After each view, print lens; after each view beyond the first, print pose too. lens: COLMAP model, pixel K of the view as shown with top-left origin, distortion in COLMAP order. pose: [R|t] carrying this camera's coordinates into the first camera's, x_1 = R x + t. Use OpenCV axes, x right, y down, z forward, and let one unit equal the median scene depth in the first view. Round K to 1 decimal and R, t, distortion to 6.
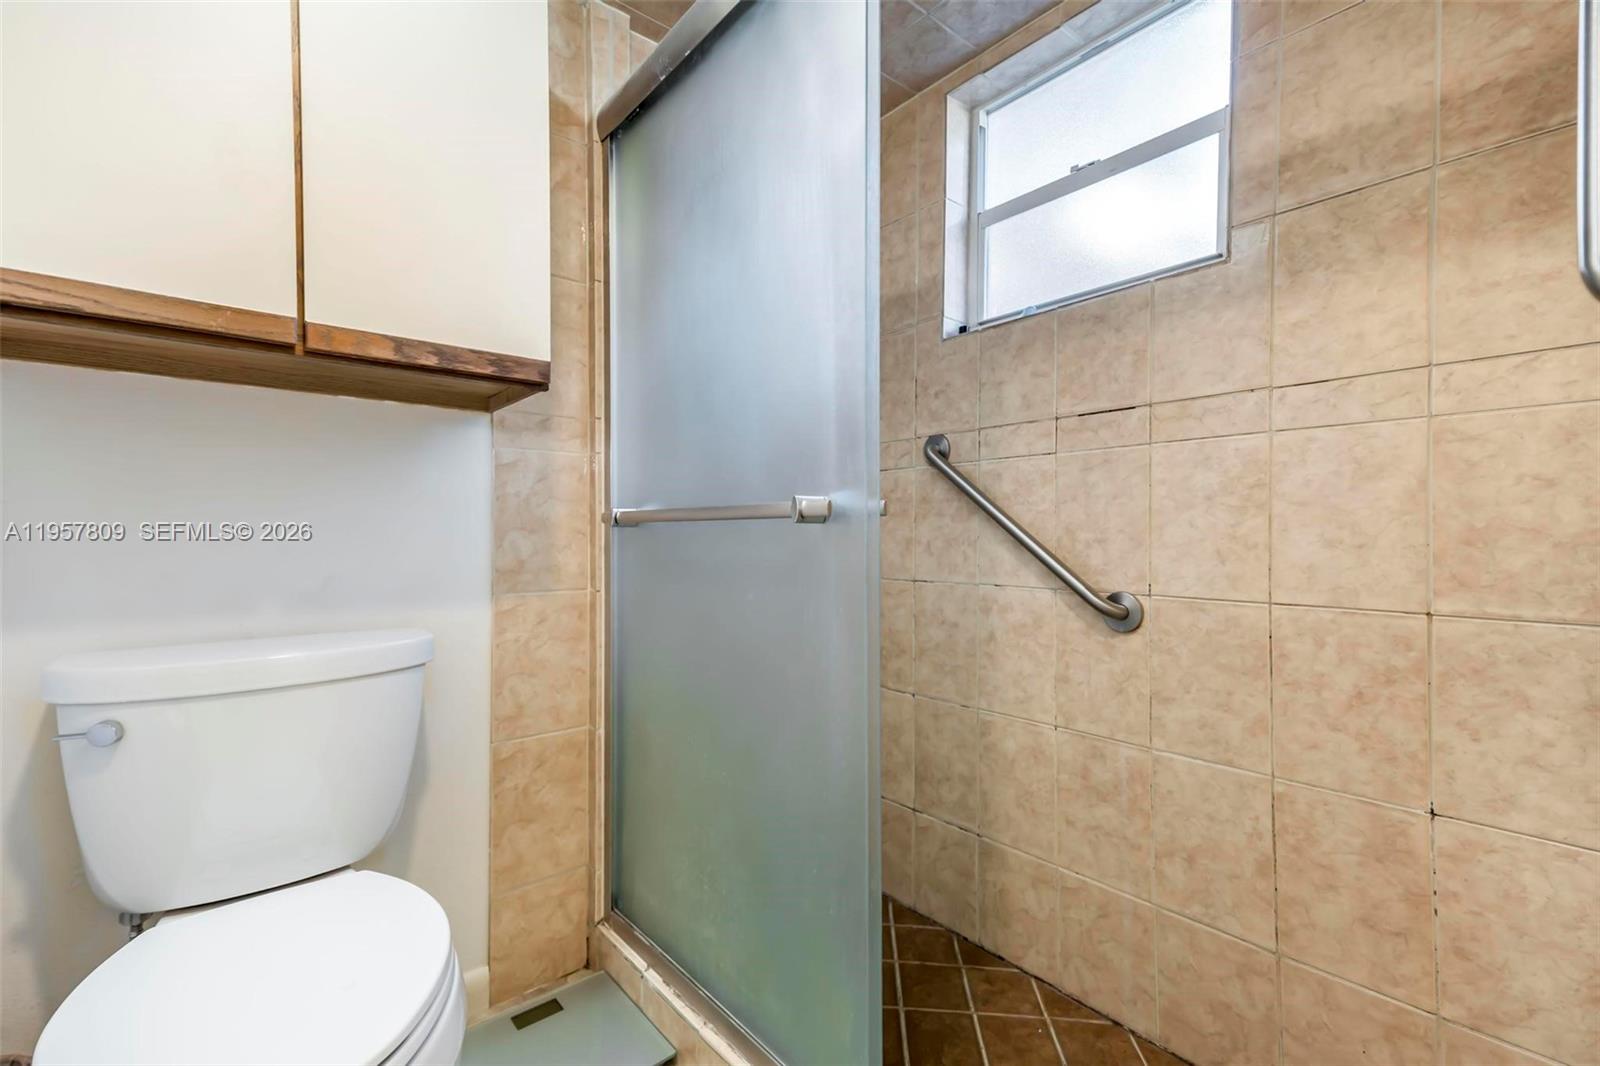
lens RADIAL K [[732.7, 0, 797.0], [0, 732.7, 538.3], [0, 0, 1]] dist [0.029431, 0.000088]
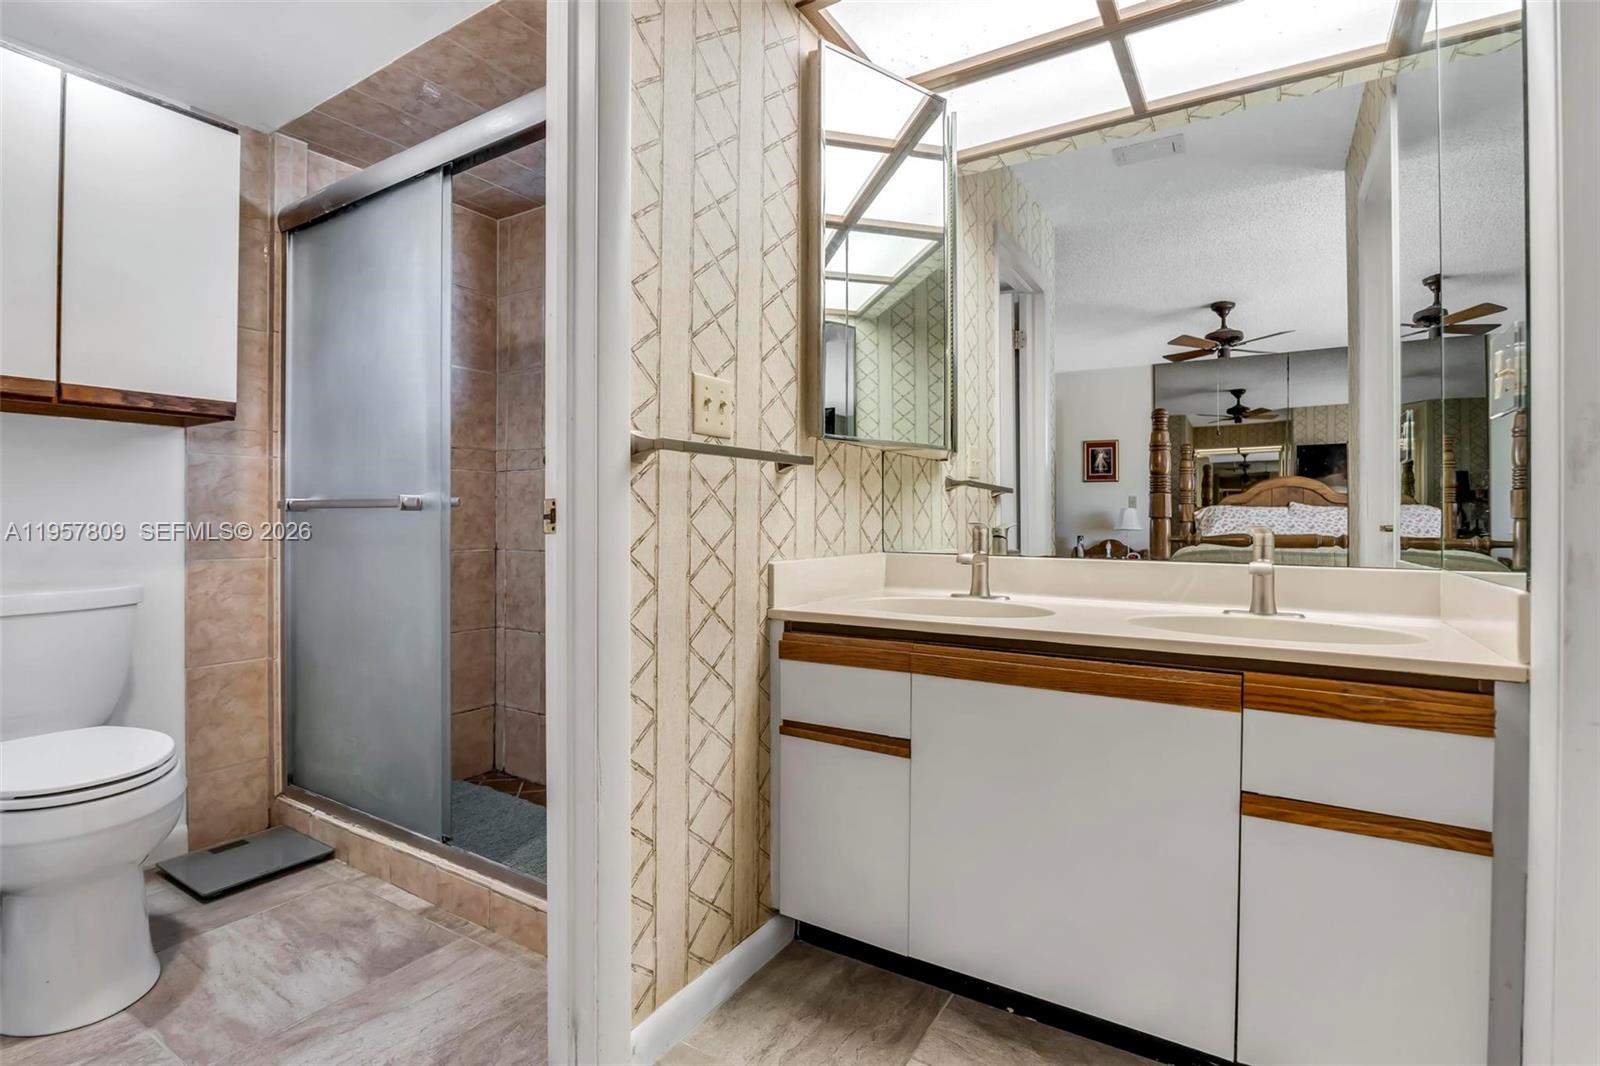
lens RADIAL K [[747.9, 0, 806.6], [0, 747.9, 521.9], [0, 0, 1]] dist [-0.023668, 0.002071]
pose [[0.942173, 0.000440, 0.335126, 0.210284], [0.000300, 0.999998, -0.002156, 0.008038], [-0.335126, 0.002132, 0.942171, -0.658814]]
